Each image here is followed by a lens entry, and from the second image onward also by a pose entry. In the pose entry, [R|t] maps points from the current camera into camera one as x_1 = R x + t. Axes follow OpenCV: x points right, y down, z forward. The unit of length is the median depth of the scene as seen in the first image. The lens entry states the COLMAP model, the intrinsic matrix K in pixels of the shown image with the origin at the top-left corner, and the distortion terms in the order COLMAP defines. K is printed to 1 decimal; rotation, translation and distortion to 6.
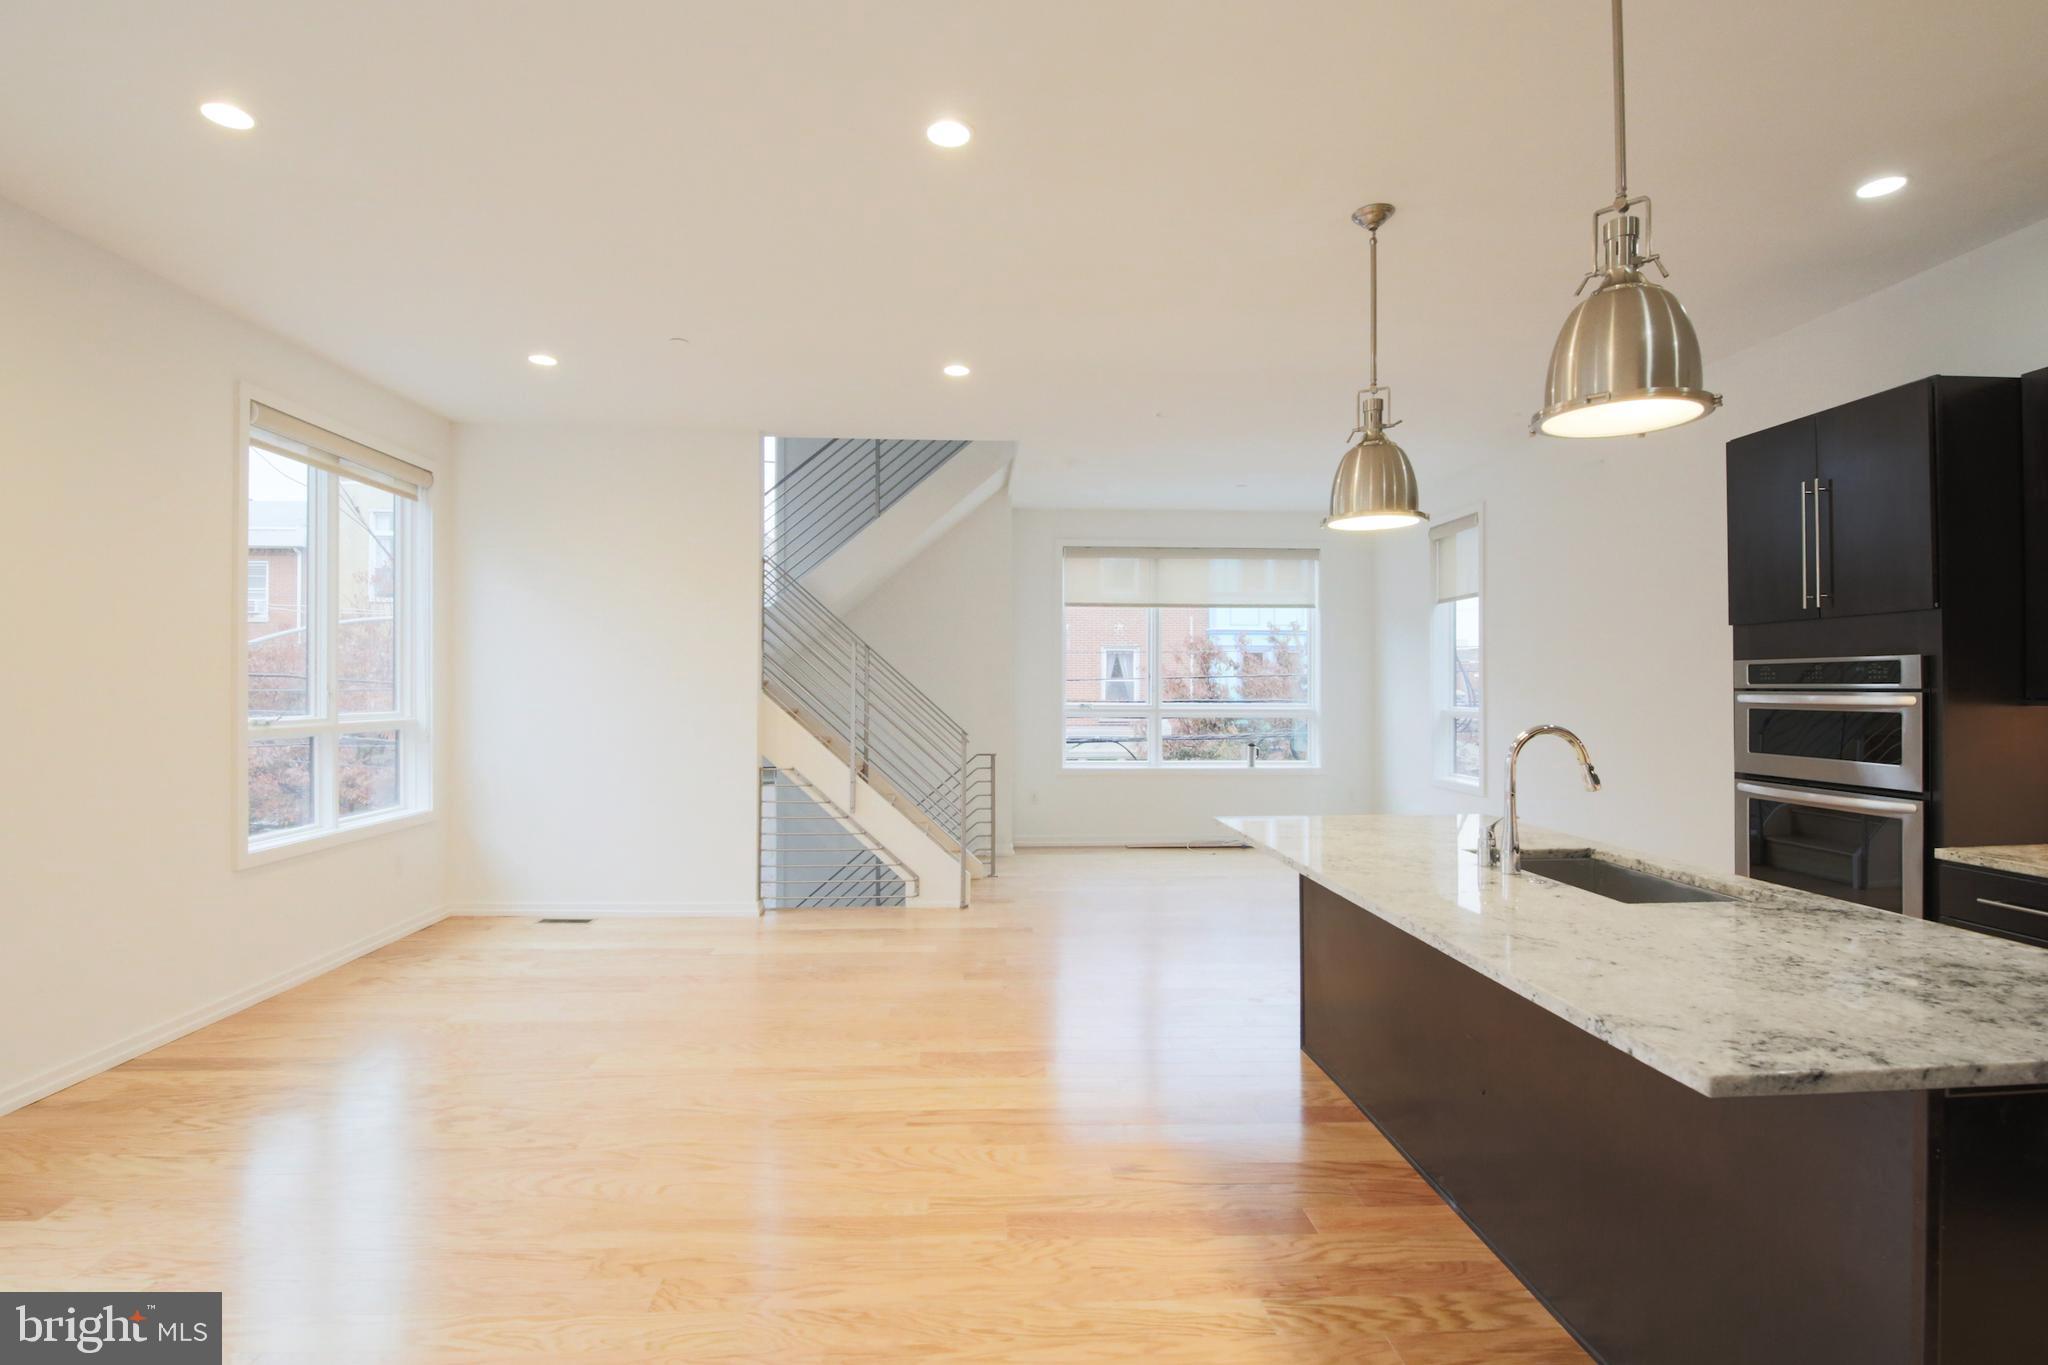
lens RADIAL K [[938.5, 0, 1006.7], [0, 938.5, 684.4], [0, 0, 1]] dist [-0.004485, -0.005832]
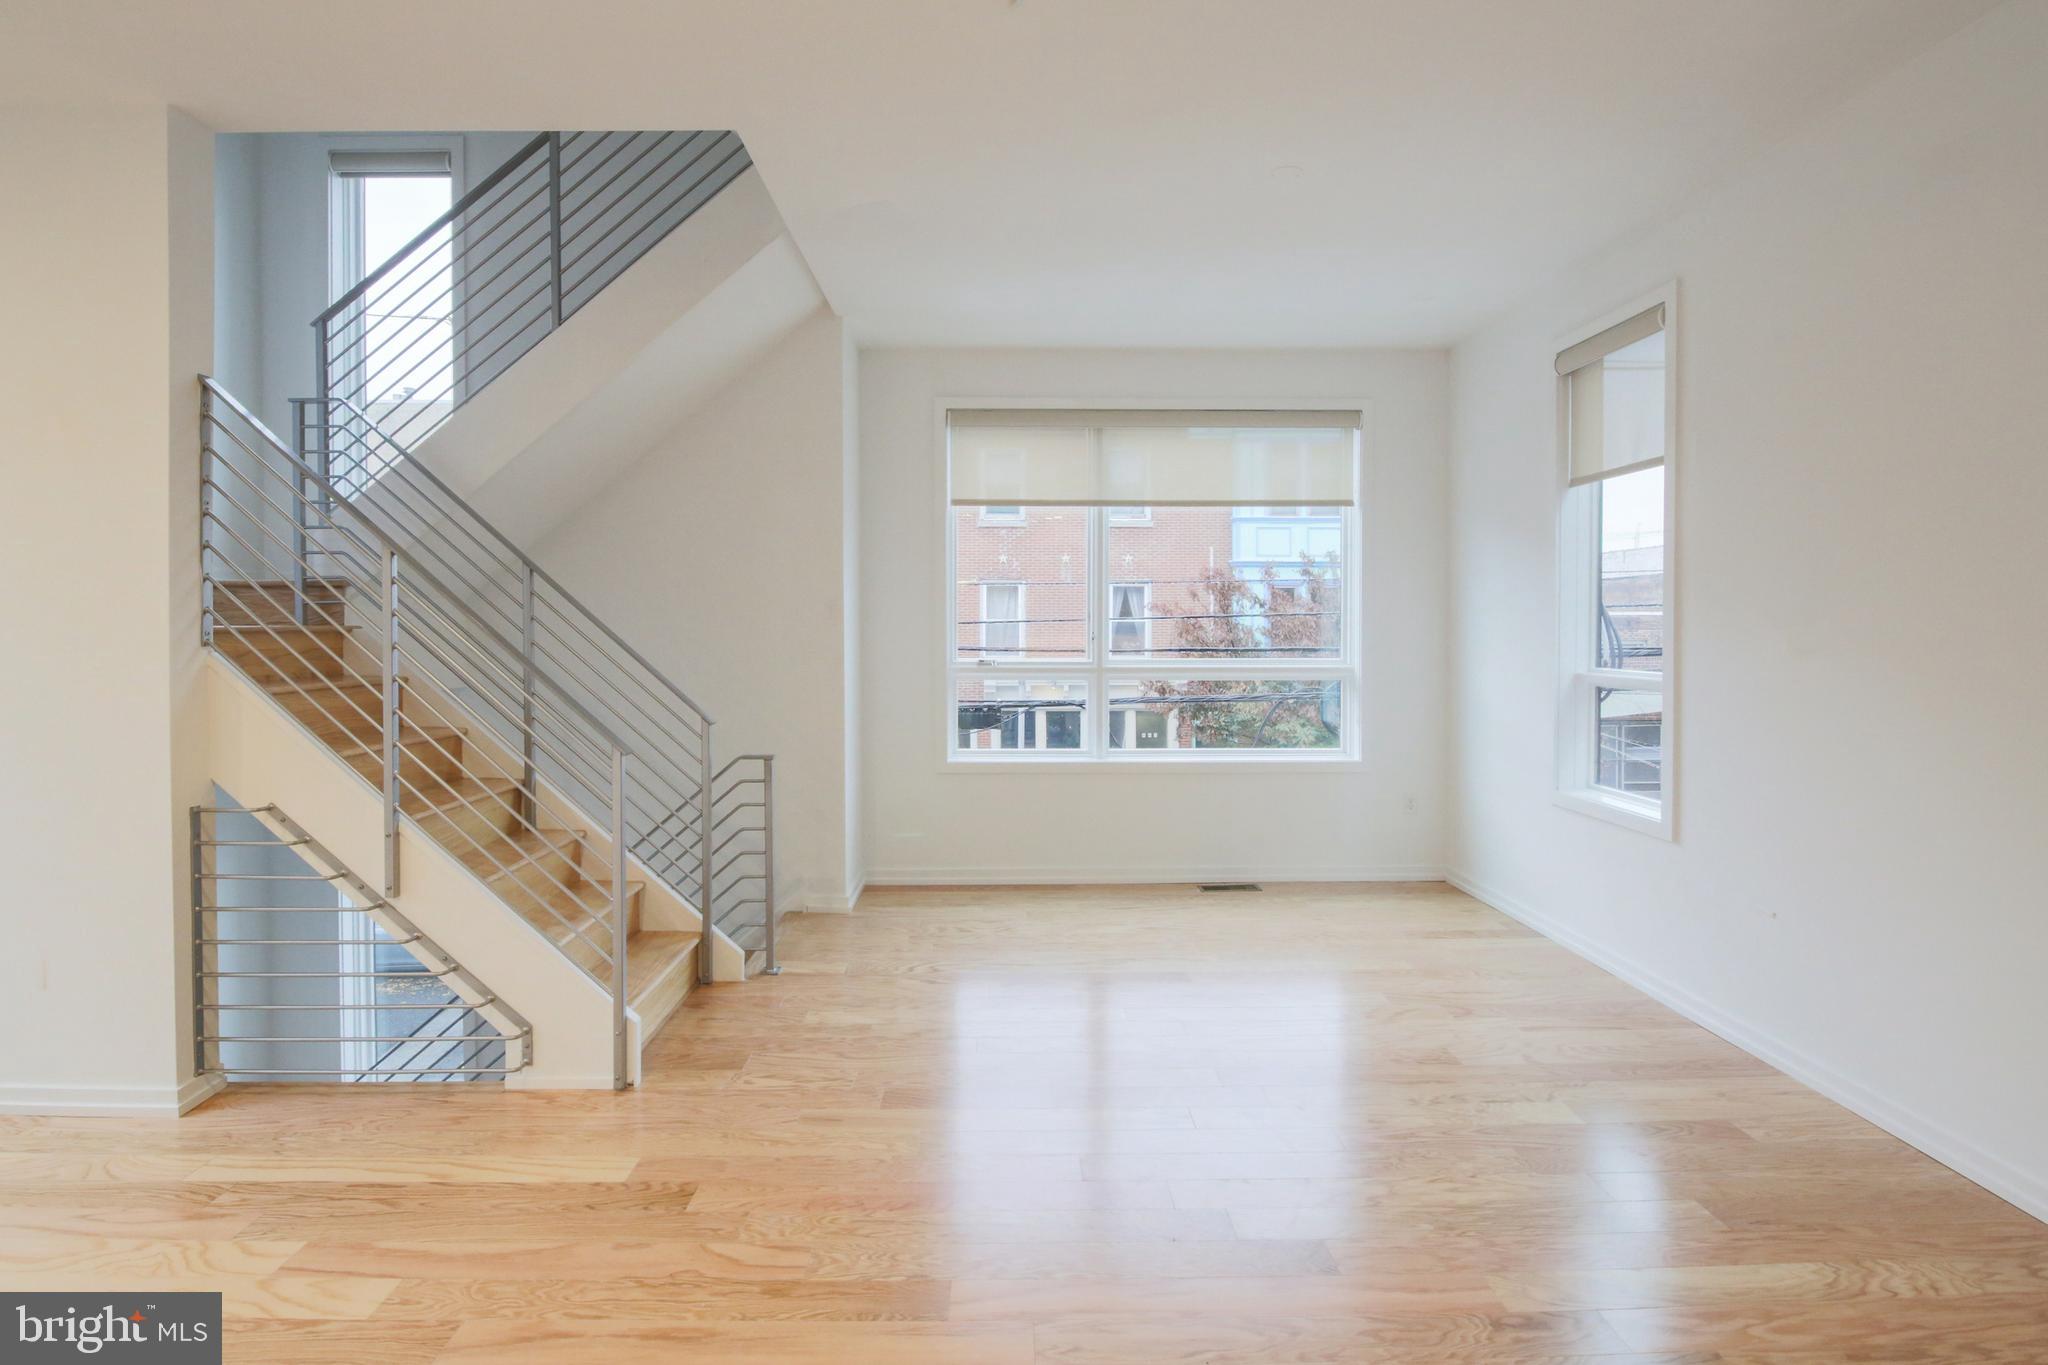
lens RADIAL K [[938.5, 0, 1016.7], [0, 938.5, 650.0], [0, 0, 1]] dist [-0.004485, -0.005832]
pose [[0.999517, -0.003878, -0.030824, 0.183293], [0.004705, 0.999630, 0.026796, -0.004136], [0.030708, -0.026928, 0.999166, 0.539093]]
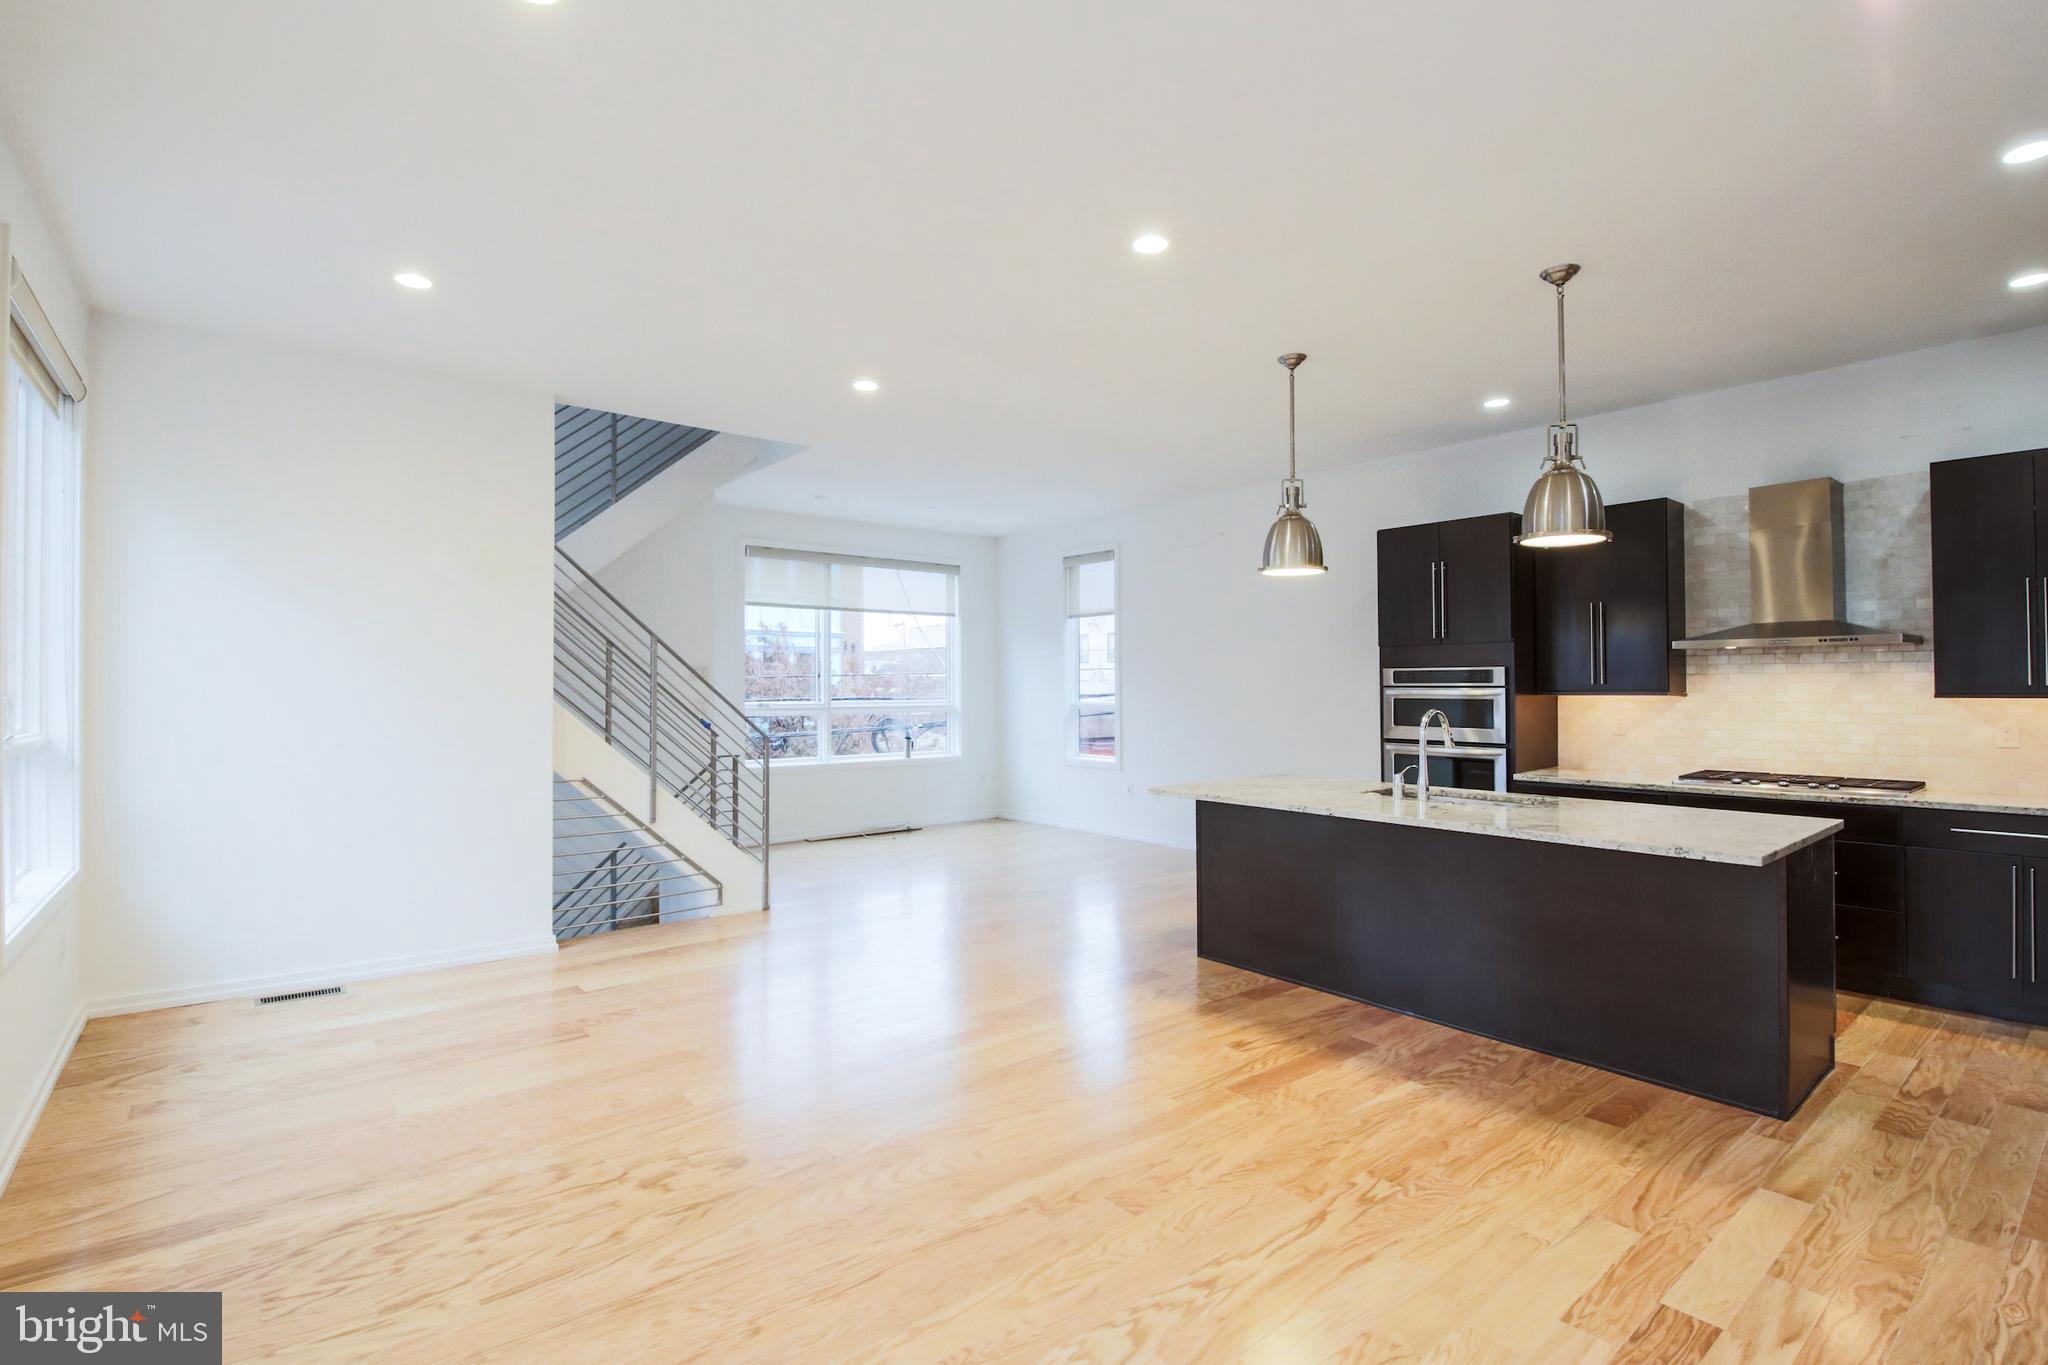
lens RADIAL K [[938.5, 0, 1003.7], [0, 938.5, 678.5], [0, 0, 1]] dist [-0.004485, -0.005832]
pose [[0.814734, 0.001142, 0.579834, -0.430588], [0.001356, 0.999992, -0.003875, -0.001958], [-0.579834, 0.003943, 0.814725, 0.045132]]
